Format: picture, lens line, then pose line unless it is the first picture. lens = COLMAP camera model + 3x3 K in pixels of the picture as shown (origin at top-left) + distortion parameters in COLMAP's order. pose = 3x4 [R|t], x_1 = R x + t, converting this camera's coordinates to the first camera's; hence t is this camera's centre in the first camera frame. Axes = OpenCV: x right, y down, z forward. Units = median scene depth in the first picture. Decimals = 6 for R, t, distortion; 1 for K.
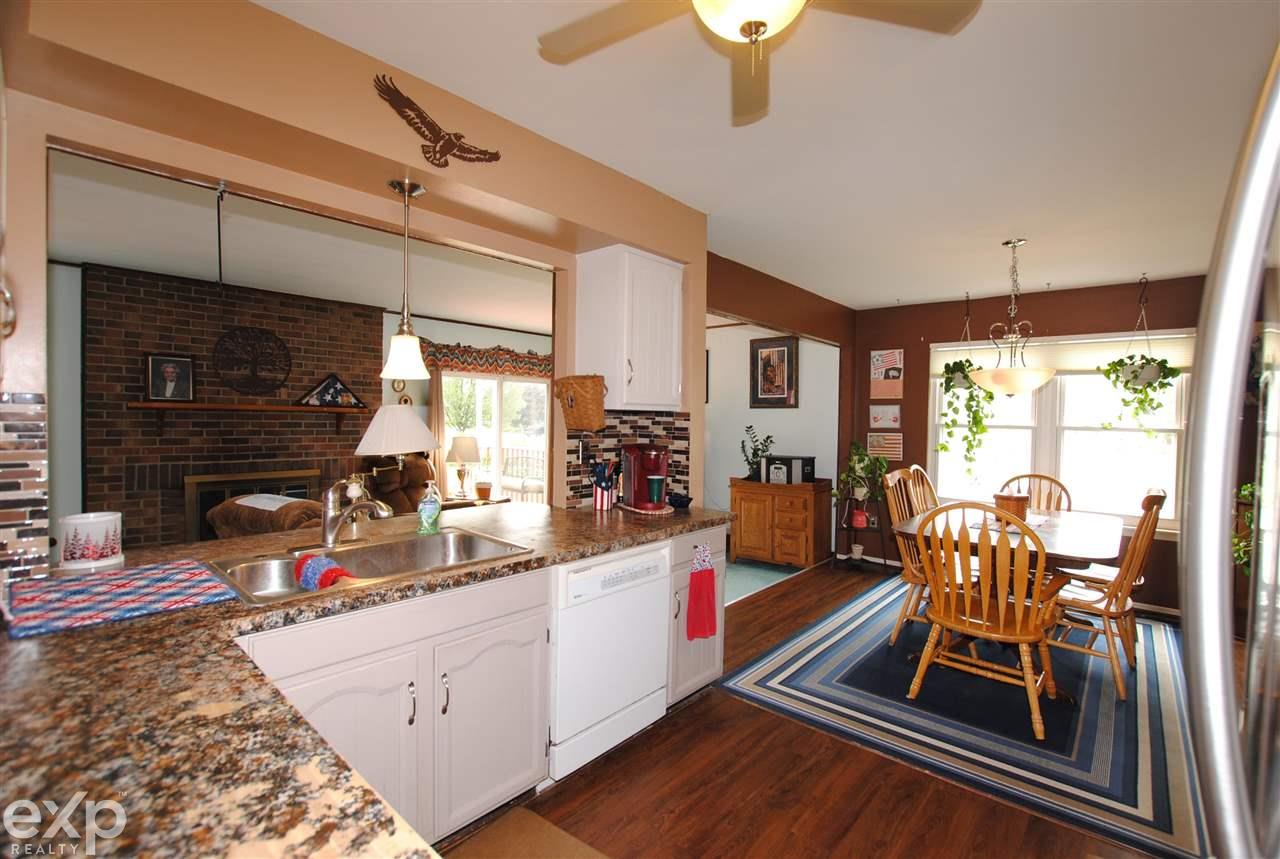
lens RADIAL K [[573.4, 0, 649.5], [0, 573.4, 429.9], [0, 0, 1]] dist [-0.022582, -0.000711]
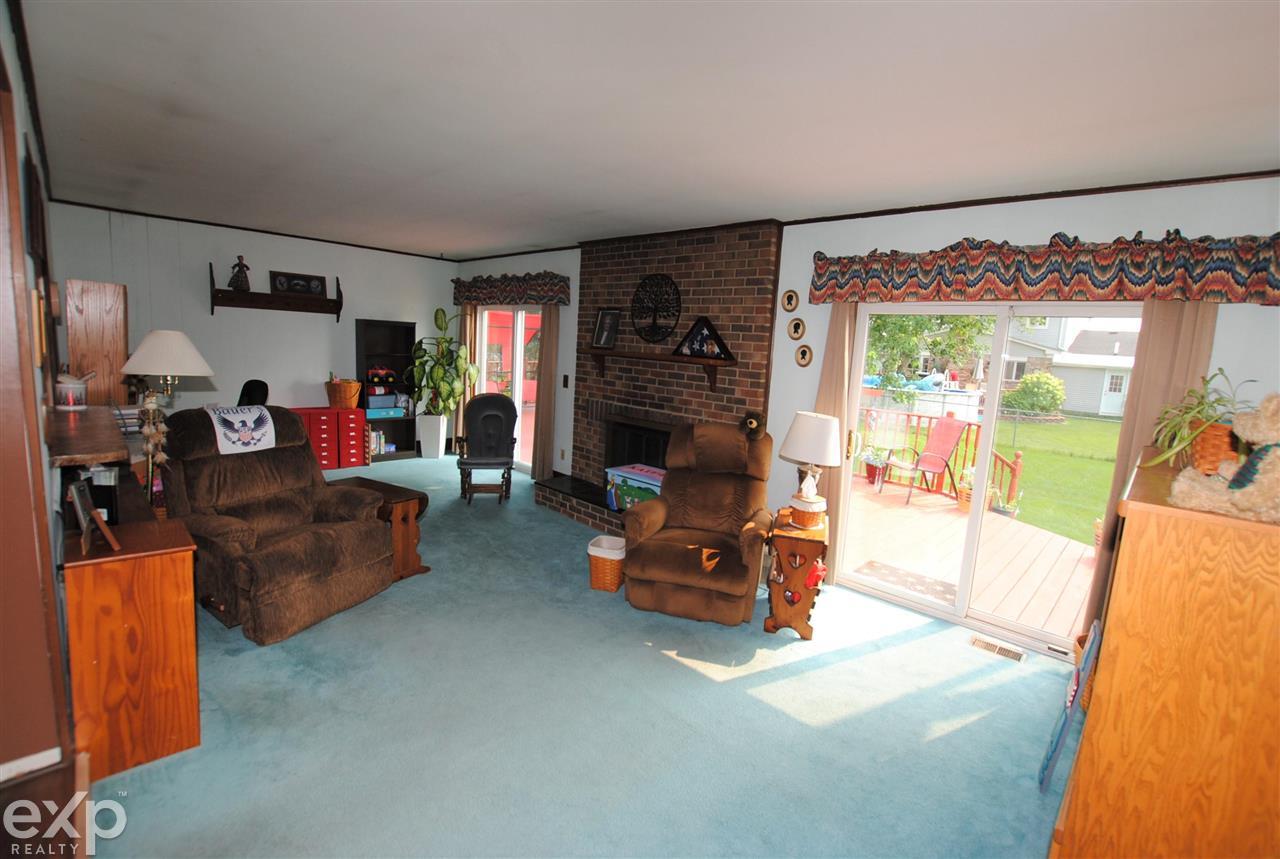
lens RADIAL K [[573.4, 0, 642.6], [0, 573.4, 426.6], [0, 0, 1]] dist [-0.022582, -0.000711]
pose [[-0.047146, 0.110011, -0.992812, 0.306111], [-0.094111, 0.989006, 0.114058, -0.029001], [0.994445, 0.098812, -0.036275, 1.004481]]
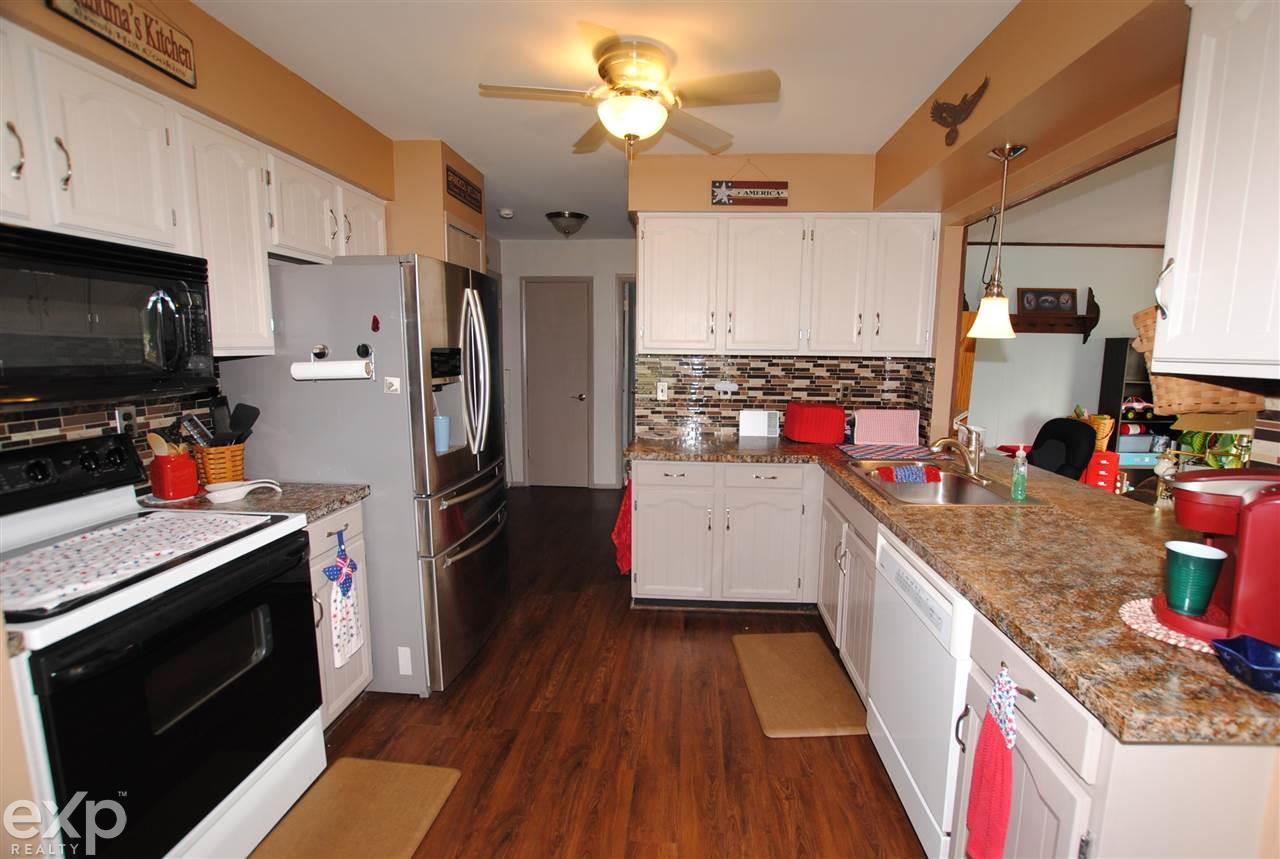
lens RADIAL K [[573.4, 0, 663.6], [0, 573.4, 426.6], [0, 0, 1]] dist [-0.022582, -0.000711]
pose [[-0.768272, 0.055256, -0.637735, 0.292551], [-0.048837, 0.988304, 0.144465, -0.011945], [0.638258, 0.142133, -0.756587, 0.554898]]
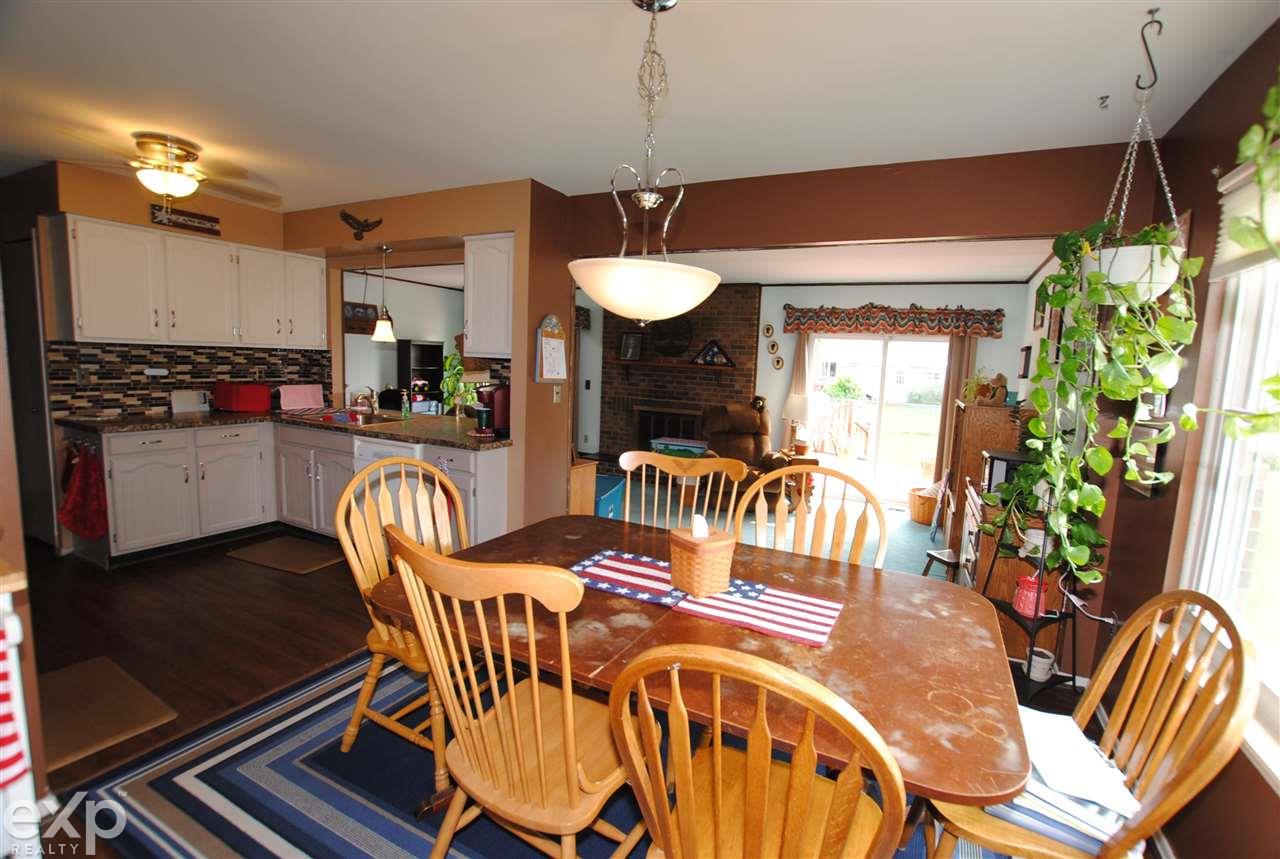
lens RADIAL K [[573.4, 0, 646.9], [0, 573.4, 429.7], [0, 0, 1]] dist [-0.022582, -0.000711]
pose [[0.247383, 0.101785, -0.963557, 0.747072], [-0.066973, 0.993885, 0.087795, 0.001817], [0.966600, 0.042813, 0.252687, 0.548136]]
